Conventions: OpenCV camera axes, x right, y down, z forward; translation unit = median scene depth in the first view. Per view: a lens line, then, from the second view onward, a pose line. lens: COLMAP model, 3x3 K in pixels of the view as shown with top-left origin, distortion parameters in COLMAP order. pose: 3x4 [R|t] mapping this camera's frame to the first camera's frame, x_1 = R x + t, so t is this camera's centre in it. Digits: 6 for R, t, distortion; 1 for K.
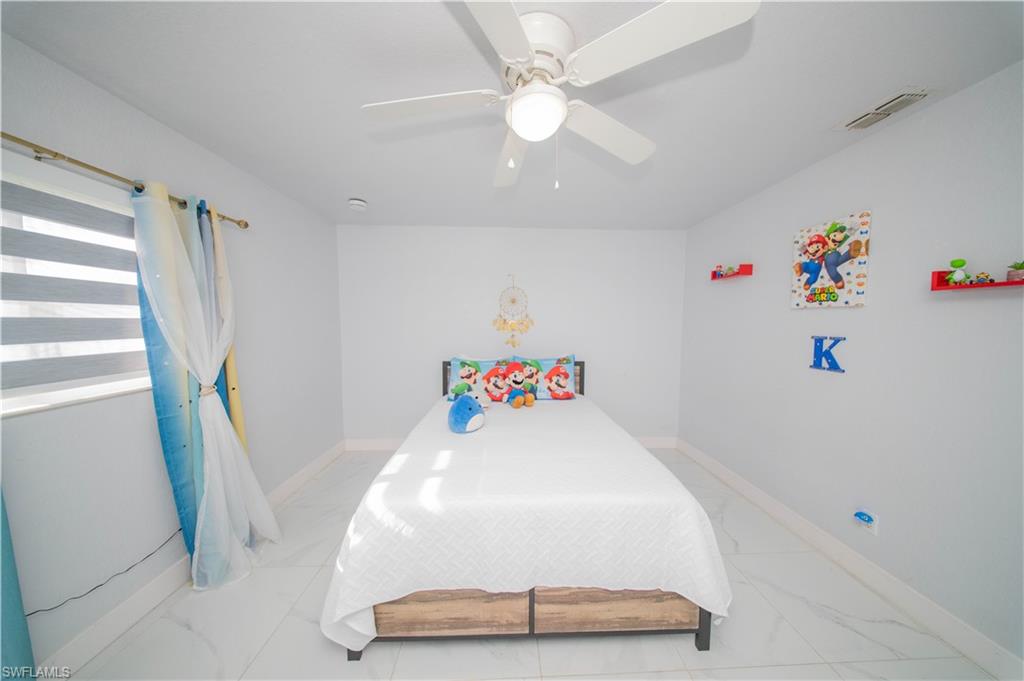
lens RADIAL K [[299.2, 0, 510.6], [0, 299.2, 339.8], [0, 0, 1]] dist [-0.001294, -0.001219]
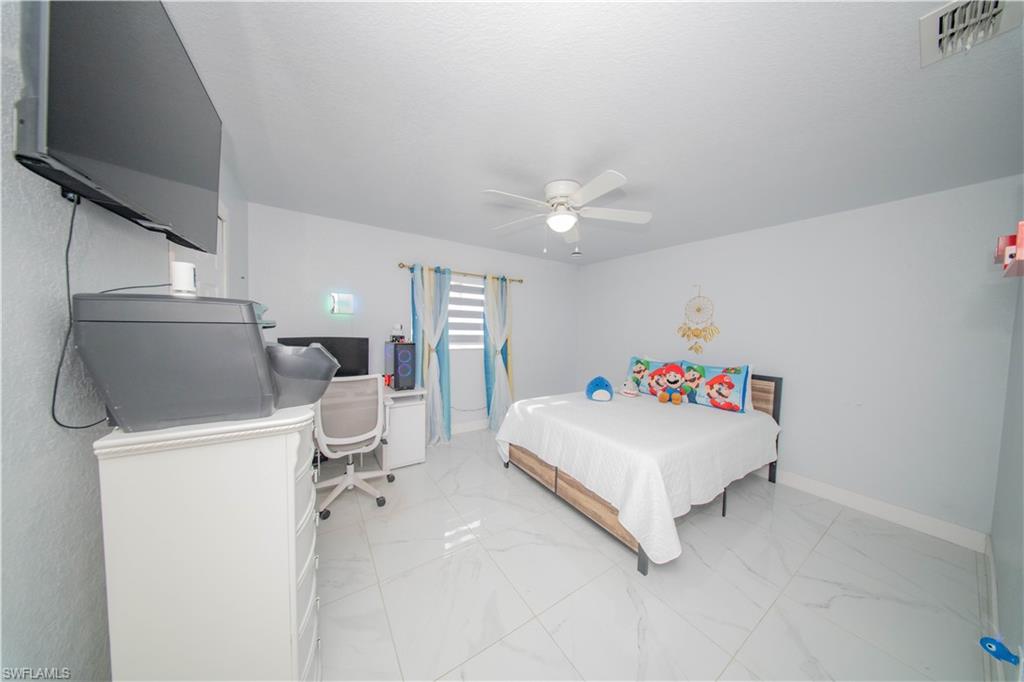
lens RADIAL K [[299.2, 0, 508.4], [0, 299.2, 340.0], [0, 0, 1]] dist [-0.001294, -0.001219]
pose [[0.510884, 0.048002, -0.858308, 1.142128], [-0.075432, 0.997092, 0.010866, 0.029741], [0.856334, 0.059193, 0.513019, -0.201302]]
